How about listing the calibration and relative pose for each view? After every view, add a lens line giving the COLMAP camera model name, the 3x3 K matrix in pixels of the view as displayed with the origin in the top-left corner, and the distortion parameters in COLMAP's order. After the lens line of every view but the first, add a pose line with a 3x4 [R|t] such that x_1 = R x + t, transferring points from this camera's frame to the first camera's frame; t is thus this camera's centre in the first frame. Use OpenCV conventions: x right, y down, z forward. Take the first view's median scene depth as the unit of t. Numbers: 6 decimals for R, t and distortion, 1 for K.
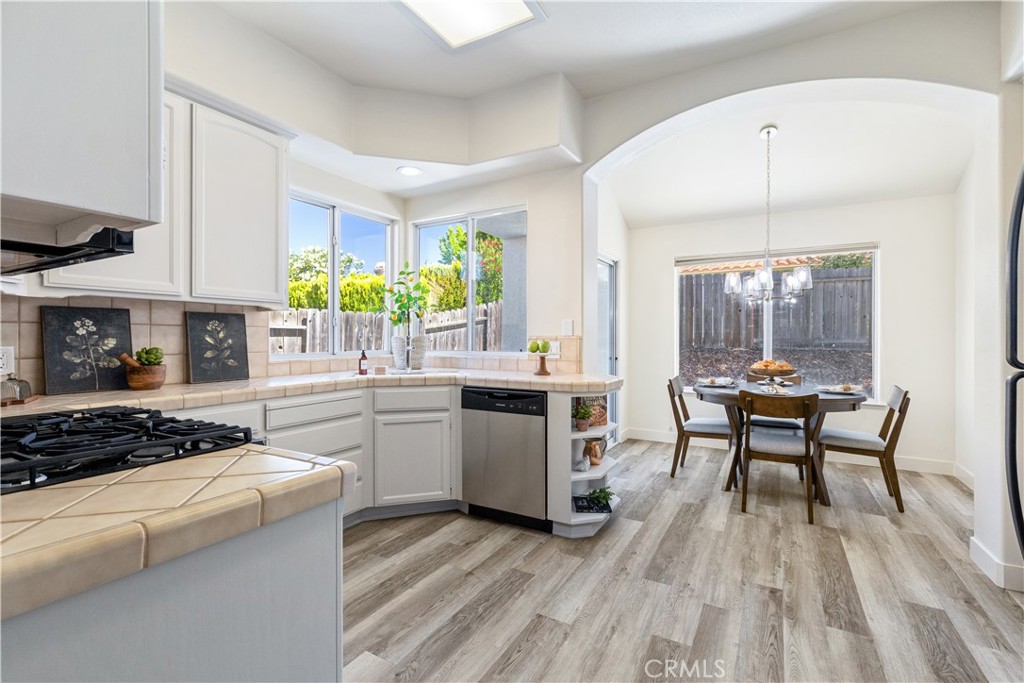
lens RADIAL K [[469.6, 0, 506.2], [0, 469.6, 340.8], [0, 0, 1]] dist [0.000554, 0.002612]
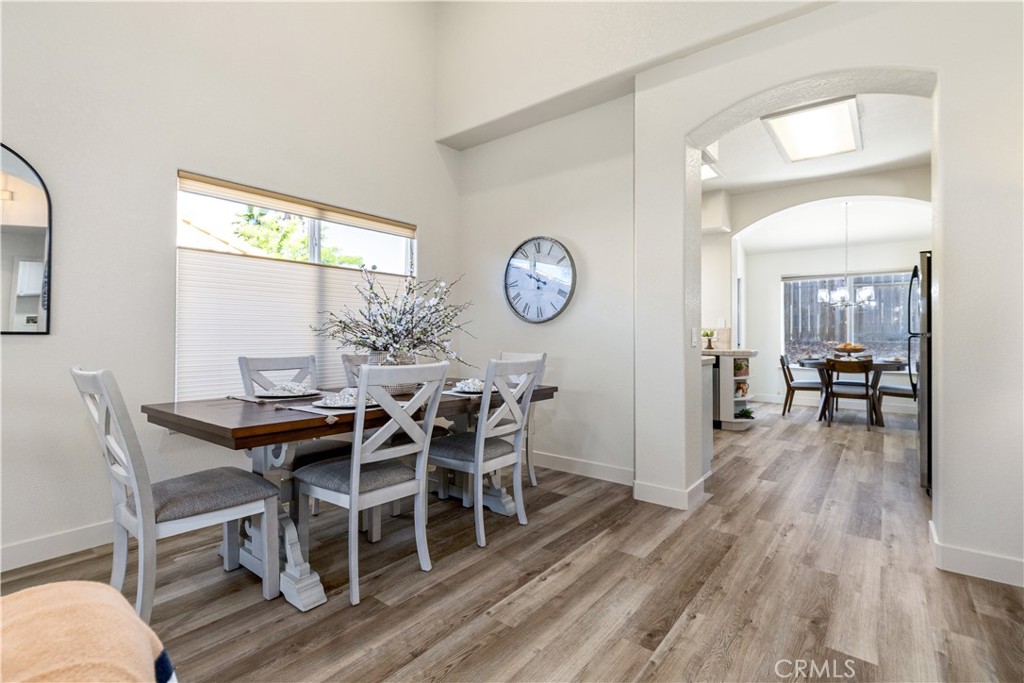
lens RADIAL K [[469.6, 0, 516.2], [0, 469.6, 332.8], [0, 0, 1]] dist [0.000554, 0.002612]
pose [[0.989786, -0.000088, -0.142561, -0.414423], [-0.001613, 0.999929, -0.011813, 0.032403], [0.142552, 0.011923, 0.989715, -0.936235]]
